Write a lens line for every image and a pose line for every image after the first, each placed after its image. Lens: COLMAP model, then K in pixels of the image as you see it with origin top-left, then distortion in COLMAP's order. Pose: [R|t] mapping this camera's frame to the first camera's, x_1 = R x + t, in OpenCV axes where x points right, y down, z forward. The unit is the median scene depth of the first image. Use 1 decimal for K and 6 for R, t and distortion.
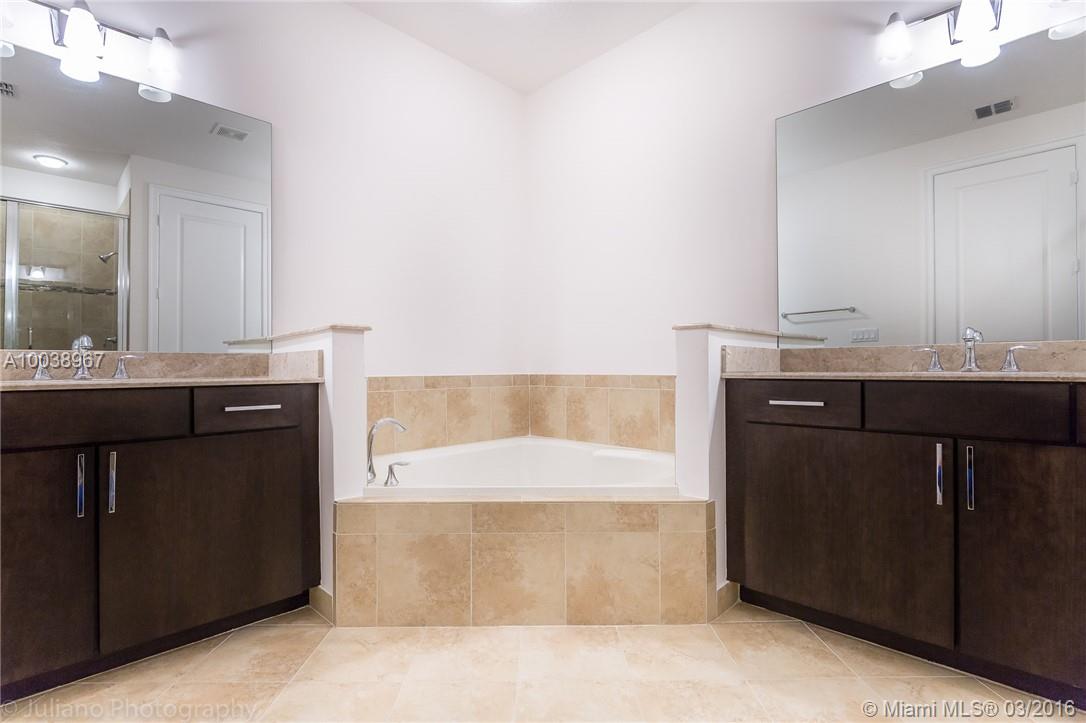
lens RADIAL K [[519.1, 0, 543.9], [0, 519.1, 362.2], [0, 0, 1]] dist [-0.008185, 0.001624]
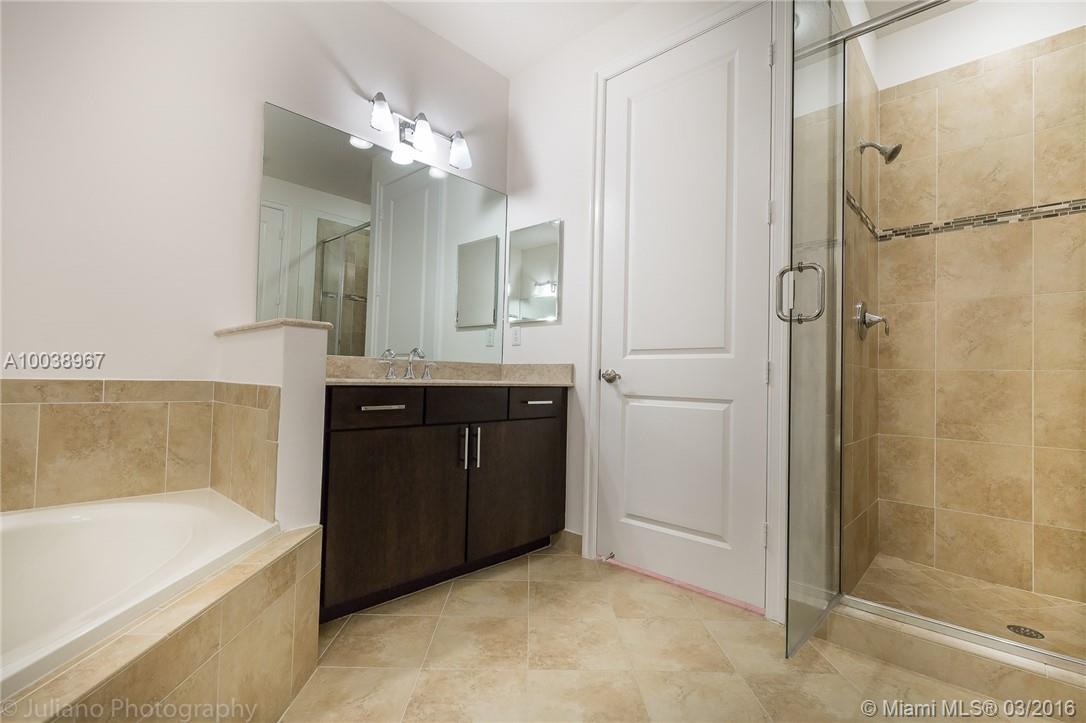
lens RADIAL K [[497.4, 0, 543.8], [0, 497.4, 367.0], [0, 0, 1]] dist [0.002156, -0.000534]
pose [[-0.043871, 0.029158, 0.998612, -0.588674], [-0.033274, 0.998977, -0.030631, 0.014704], [-0.998483, -0.034572, -0.042856, 0.720016]]
